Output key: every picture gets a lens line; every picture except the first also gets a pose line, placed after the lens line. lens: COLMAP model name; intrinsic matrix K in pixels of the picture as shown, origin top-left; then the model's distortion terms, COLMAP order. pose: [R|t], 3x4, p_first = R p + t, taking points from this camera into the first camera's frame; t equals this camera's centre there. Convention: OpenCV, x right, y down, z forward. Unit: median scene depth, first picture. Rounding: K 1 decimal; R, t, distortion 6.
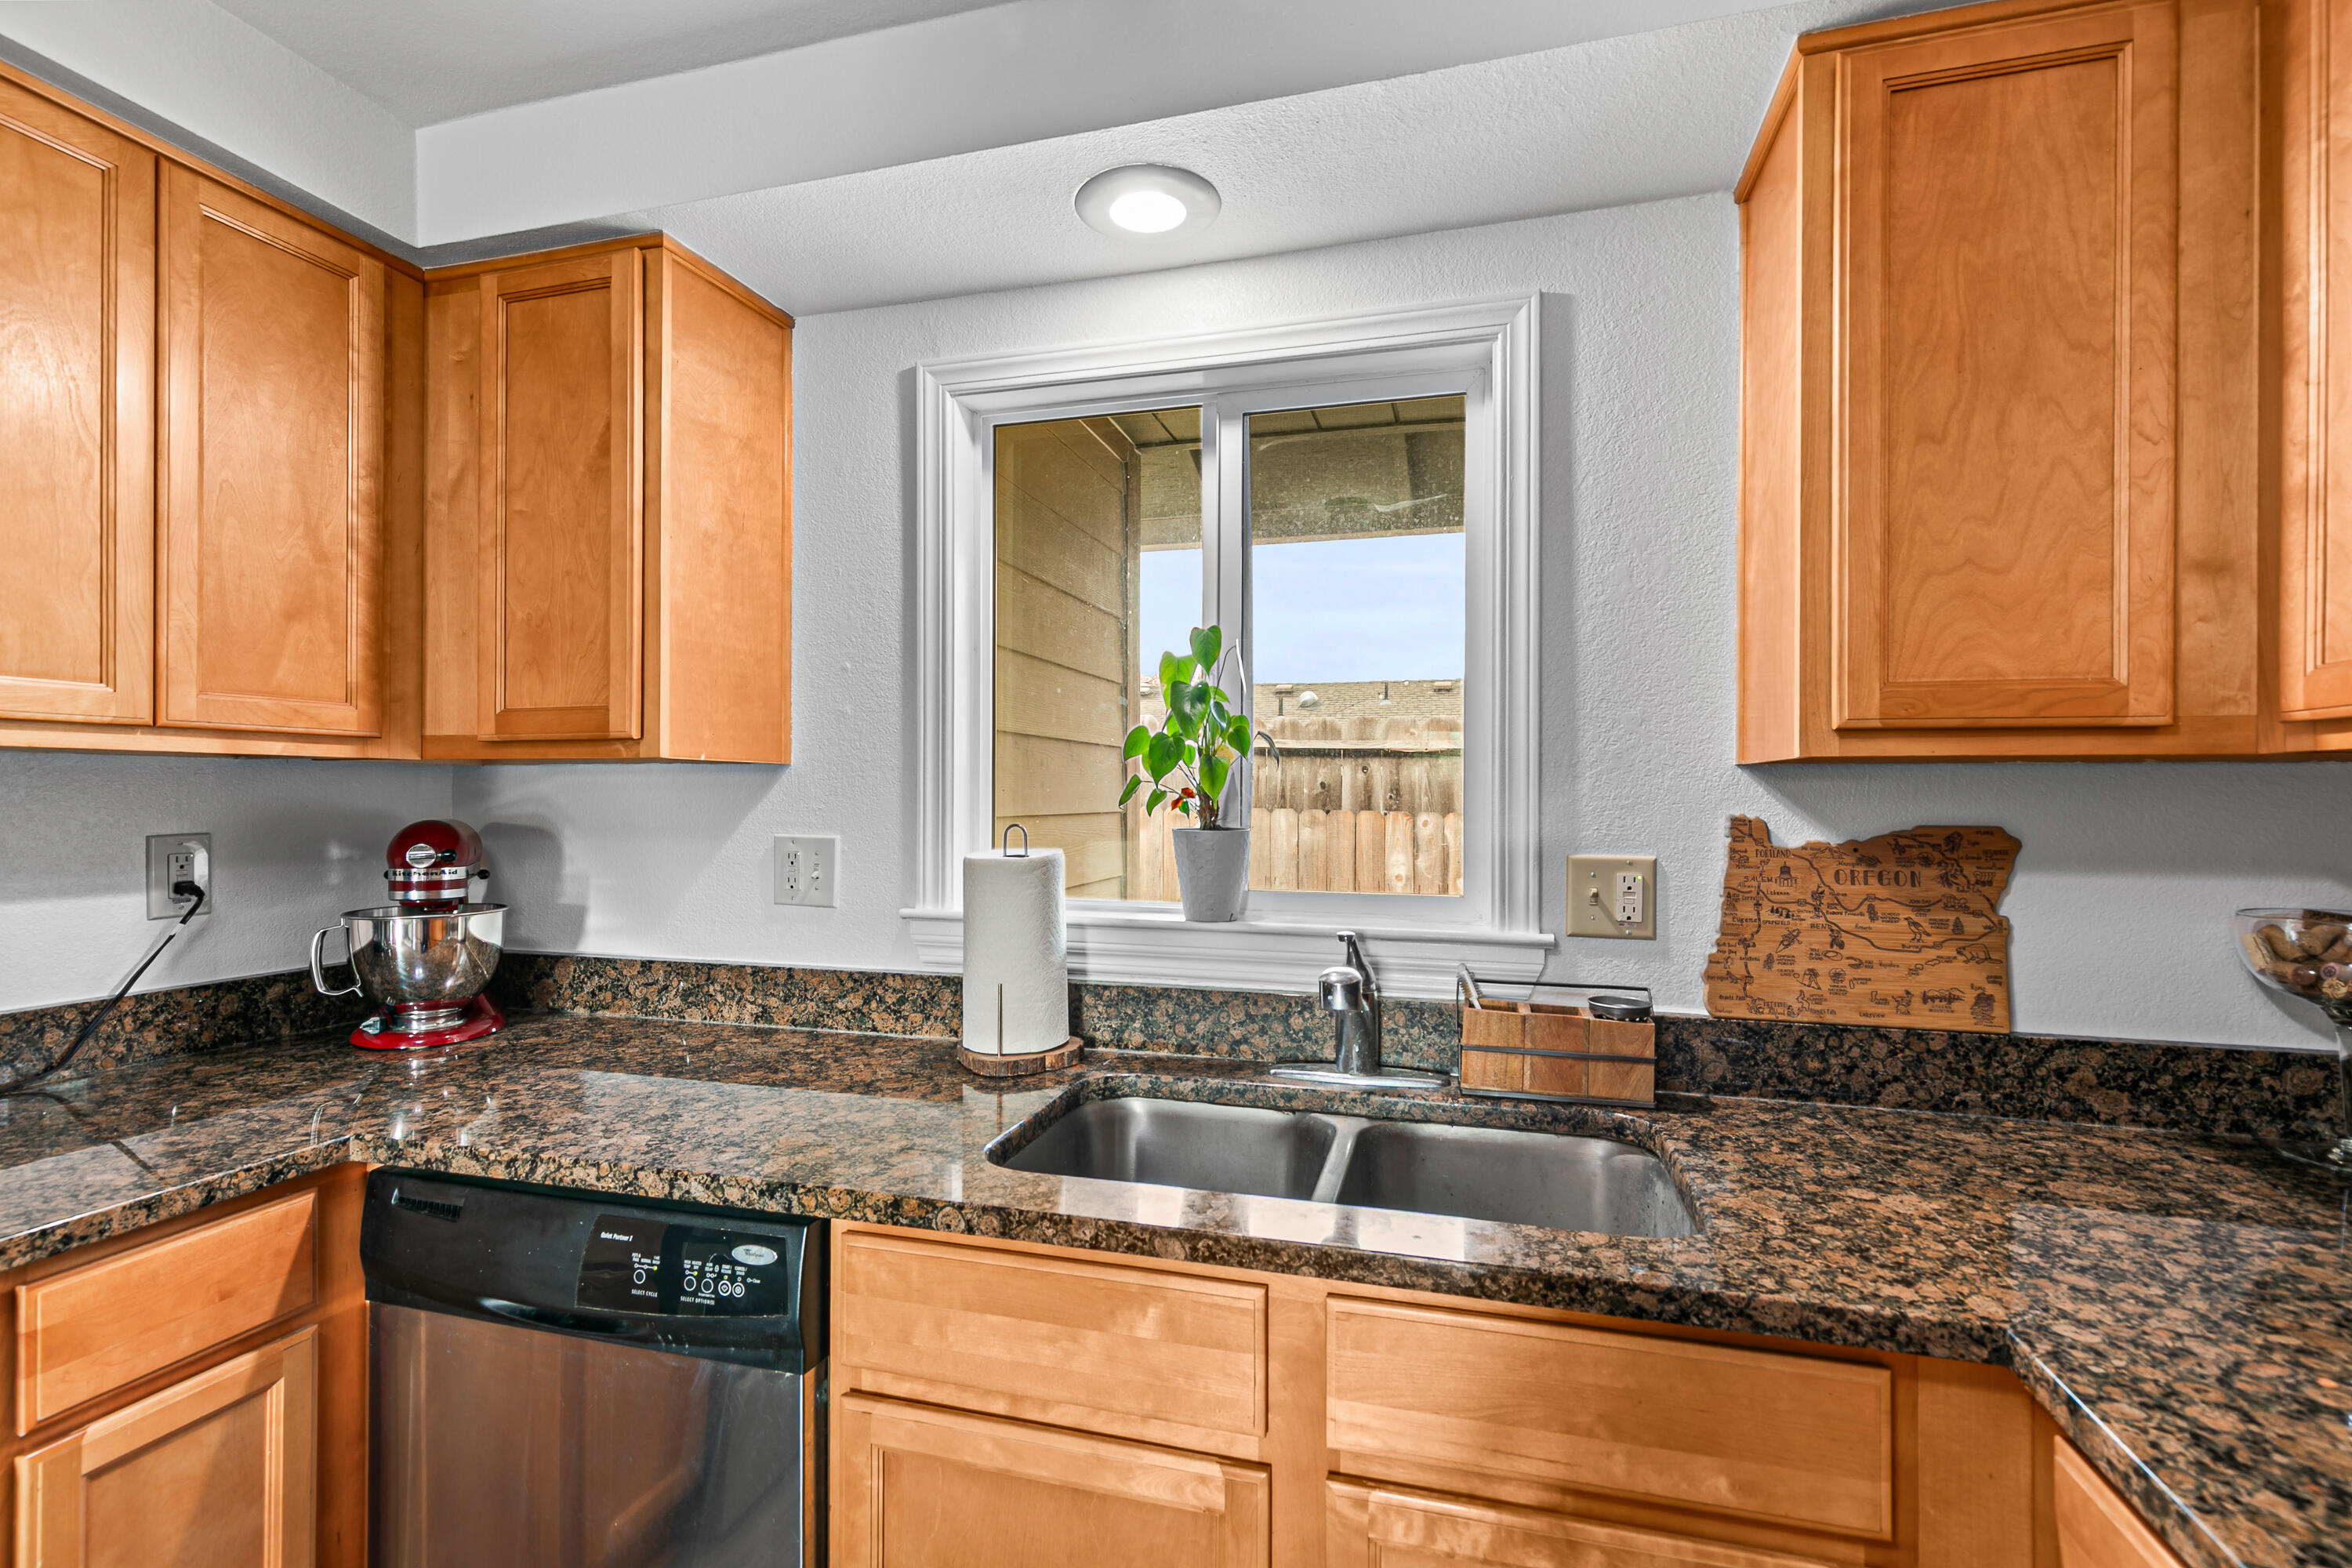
lens RADIAL K [[1072.7, 0, 1177.9], [0, 1072.7, 785.3], [0, 0, 1]] dist [-0.001228, -0.001142]
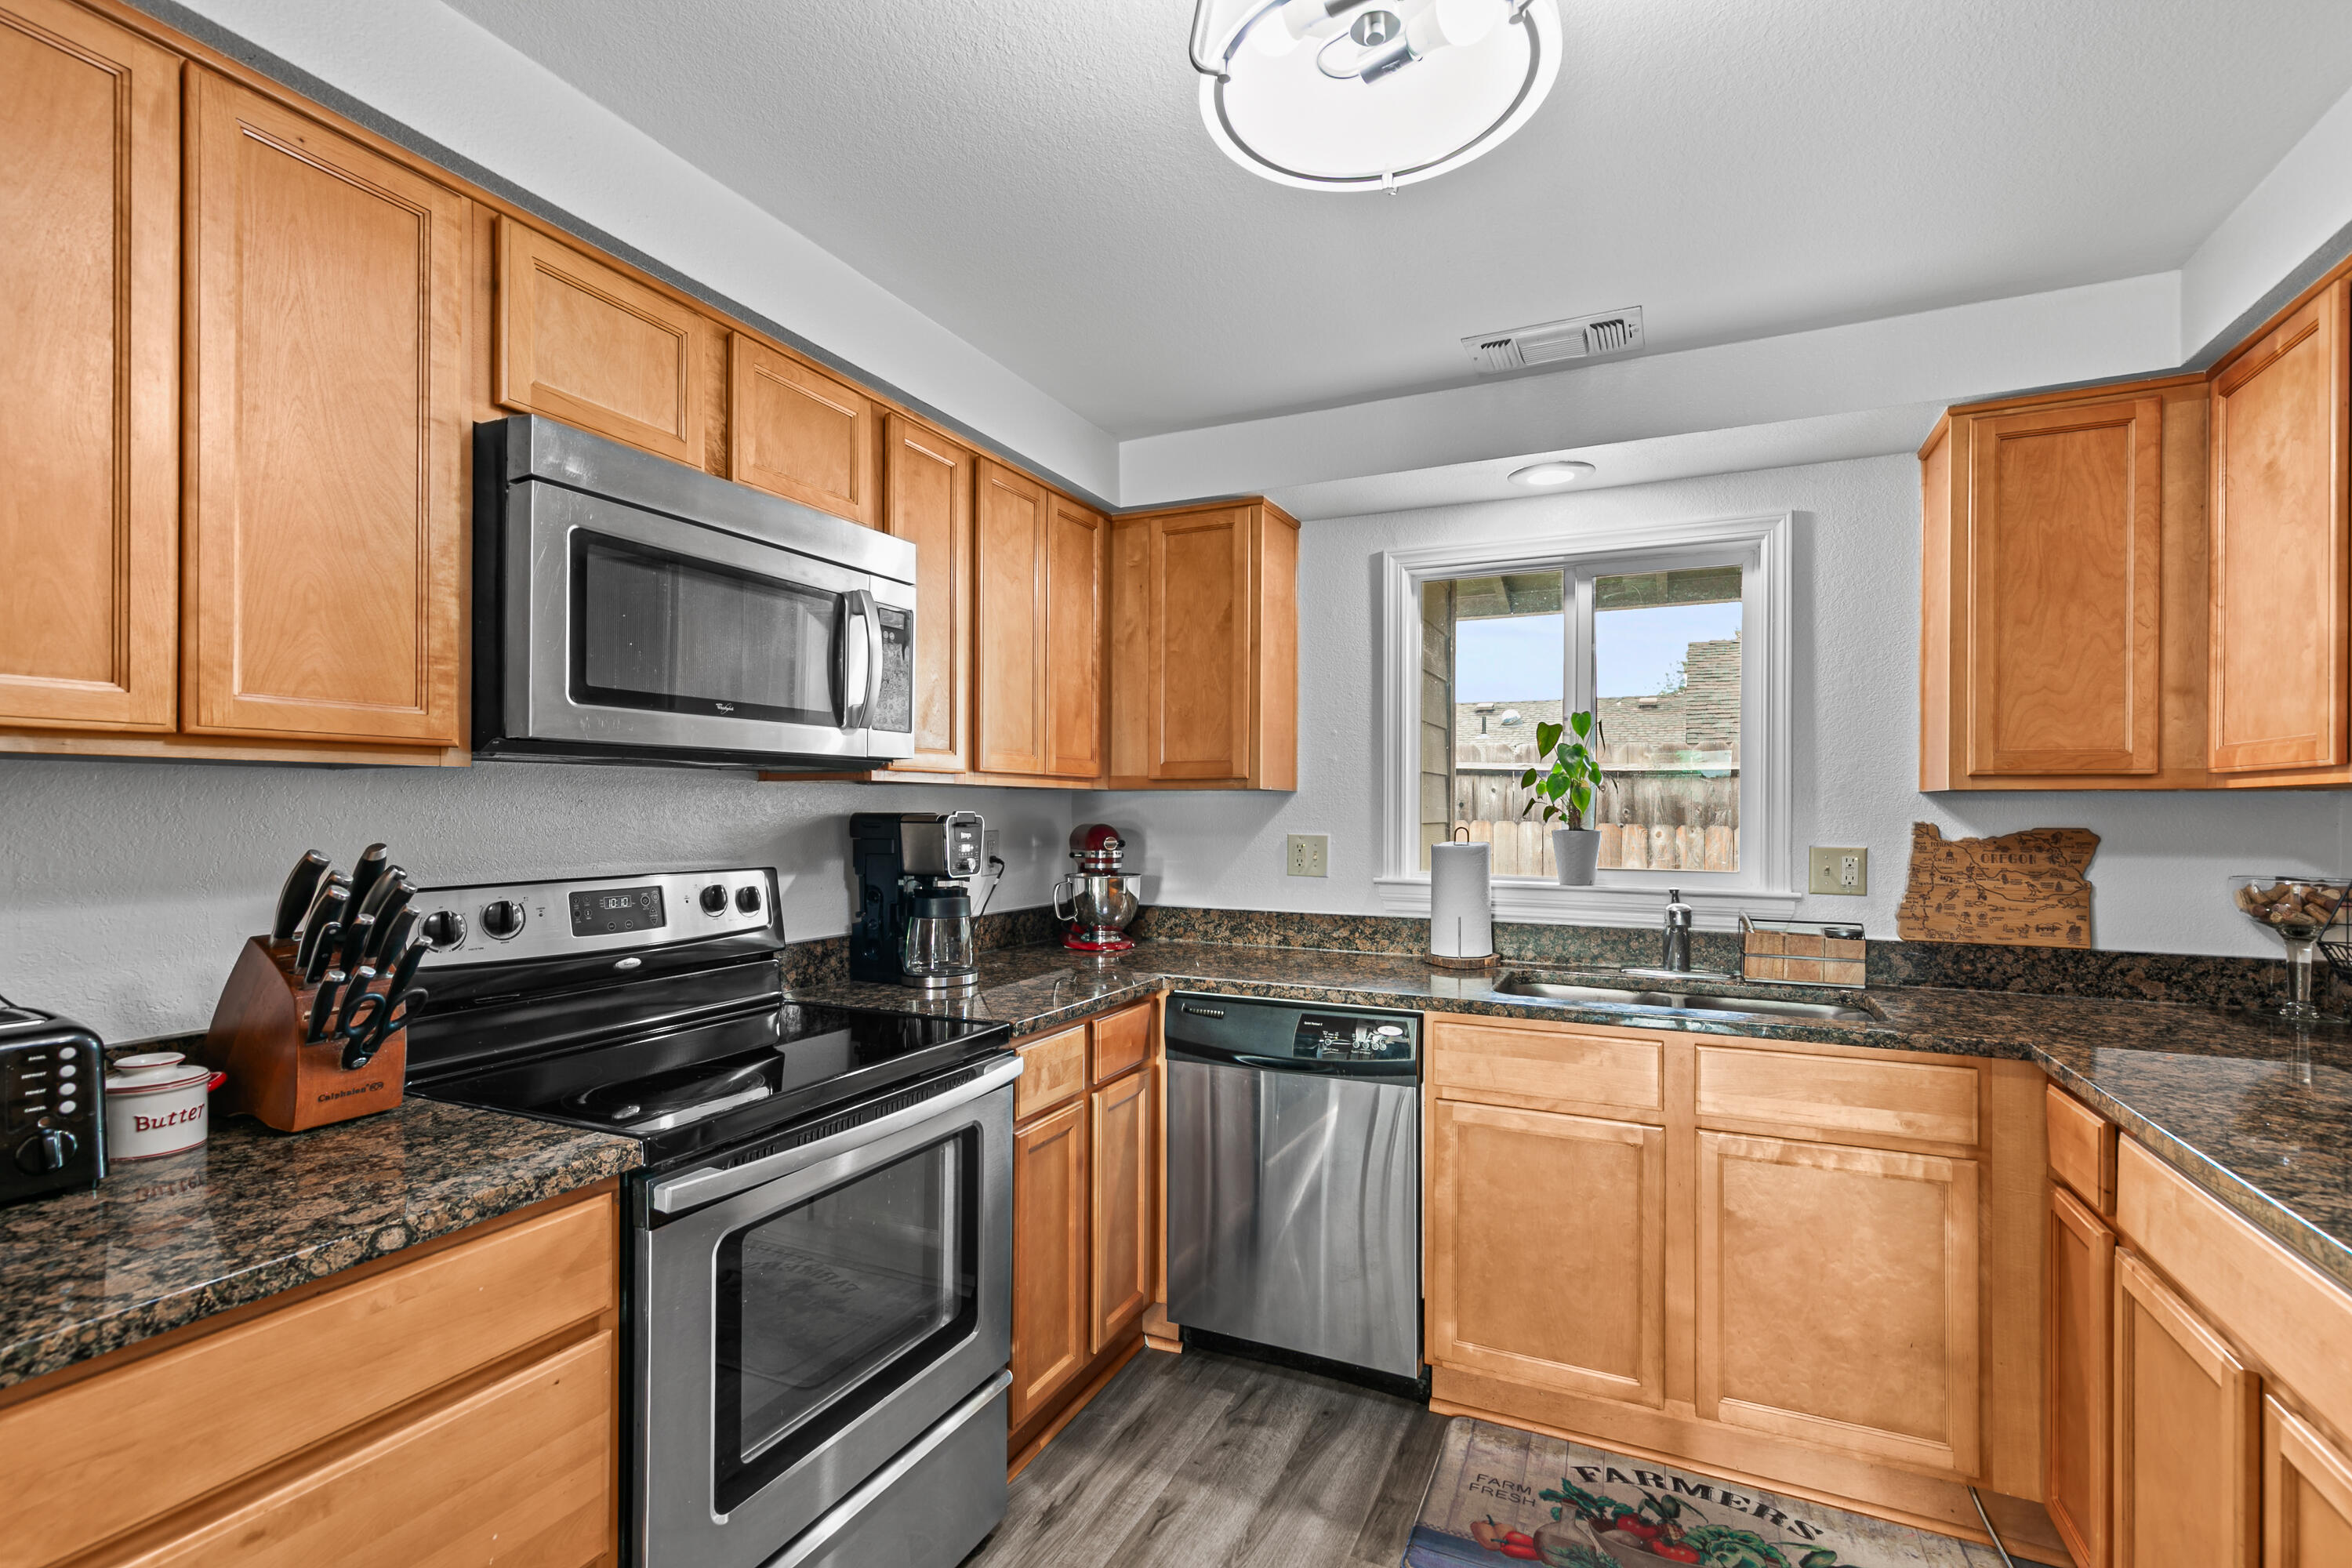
lens RADIAL K [[1072.7, 0, 1168.2], [0, 1072.7, 803.6], [0, 0, 1]] dist [-0.001228, -0.001142]
pose [[0.985881, -0.000118, -0.167450, -0.369012], [0.000648, 0.999995, 0.003113, -0.007216], [0.167448, -0.003178, 0.985876, -0.878649]]
